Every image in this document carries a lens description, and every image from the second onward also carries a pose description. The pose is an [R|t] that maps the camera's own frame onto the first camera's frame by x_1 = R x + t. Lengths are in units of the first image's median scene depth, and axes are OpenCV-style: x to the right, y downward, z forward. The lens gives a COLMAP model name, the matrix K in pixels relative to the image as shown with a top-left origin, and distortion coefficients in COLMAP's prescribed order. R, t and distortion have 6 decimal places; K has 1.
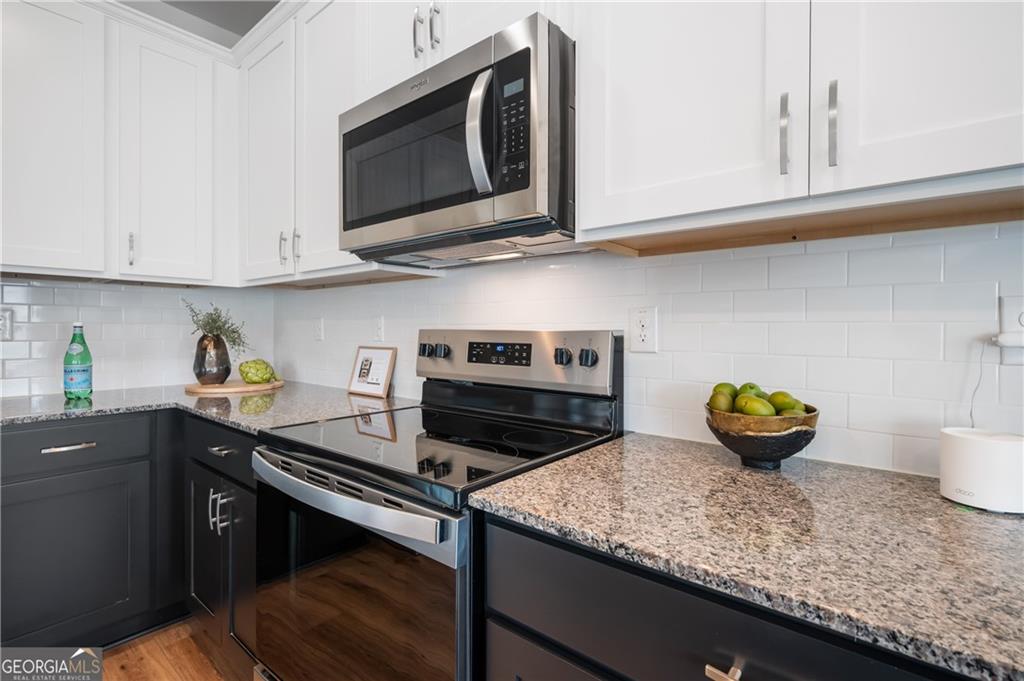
lens RADIAL K [[479.1, 0, 511.8], [0, 479.1, 329.8], [0, 0, 1]] dist [-0.000059, -0.000050]
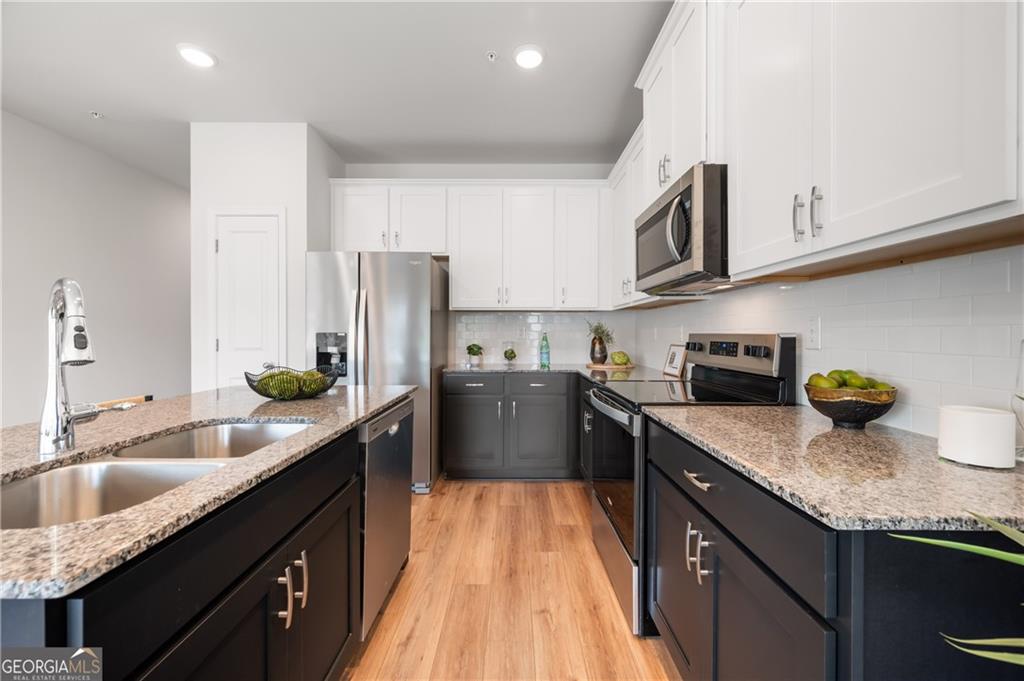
lens RADIAL K [[406.8, 0, 512.3], [0, 406.8, 337.7], [0, 0, 1]] dist [0.000210, 0.000009]
pose [[0.637323, 0.005615, -0.770576, 0.507687], [-0.001576, 0.999981, 0.005984, 0.005919], [0.770595, -0.002599, 0.637319, -0.349091]]
